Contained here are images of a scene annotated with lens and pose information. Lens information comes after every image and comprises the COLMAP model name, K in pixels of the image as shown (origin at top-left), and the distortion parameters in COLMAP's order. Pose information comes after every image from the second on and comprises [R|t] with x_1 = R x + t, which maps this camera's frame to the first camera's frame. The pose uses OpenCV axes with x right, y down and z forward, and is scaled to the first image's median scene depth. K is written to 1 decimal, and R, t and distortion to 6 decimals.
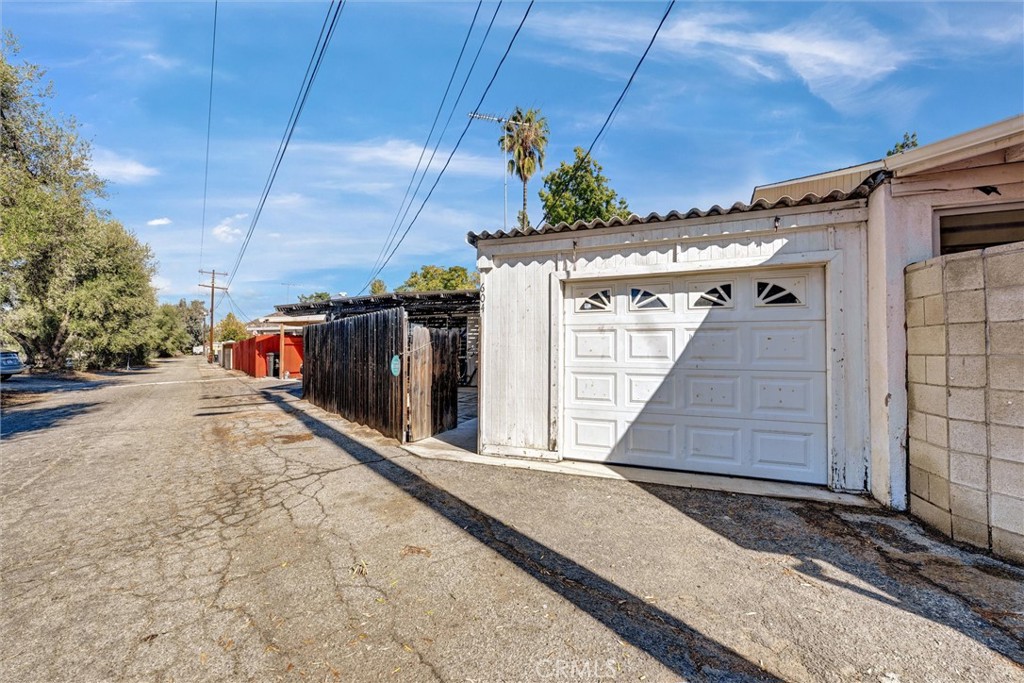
lens RADIAL K [[394.5, 0, 508.1], [0, 394.5, 340.6], [0, 0, 1]] dist [0.001038, 0.000053]
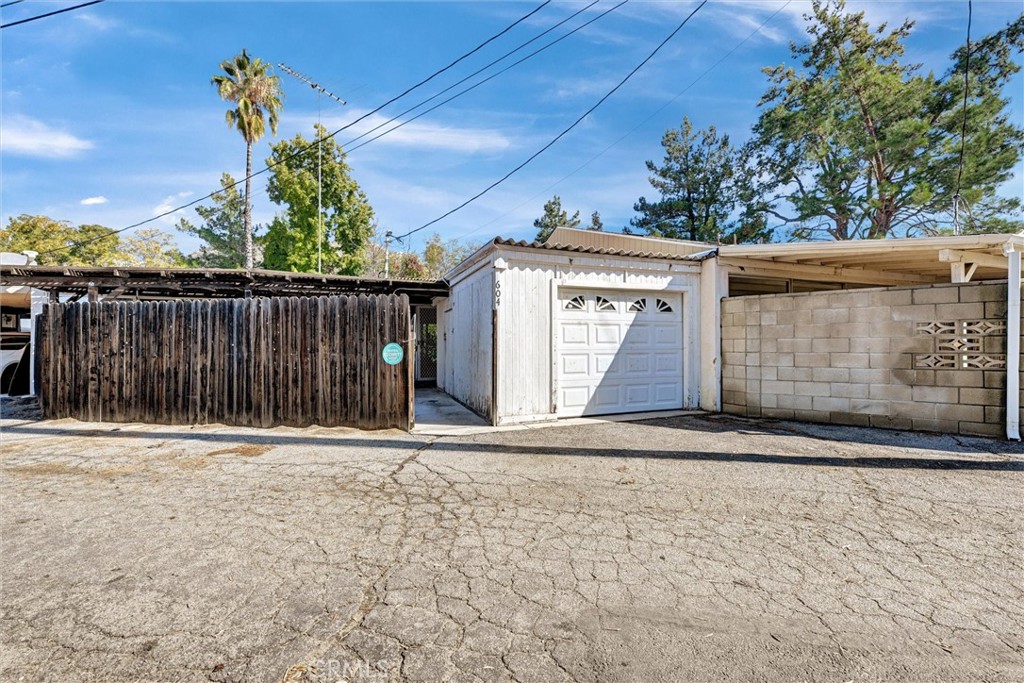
lens RADIAL K [[394.5, 0, 508.1], [0, 394.5, 340.6], [0, 0, 1]] dist [0.001038, 0.000053]
pose [[0.752946, 0.001866, 0.658080, -0.902034], [-0.009443, 0.999924, 0.007969, 0.025796], [-0.658015, -0.012215, 0.752906, 0.101863]]
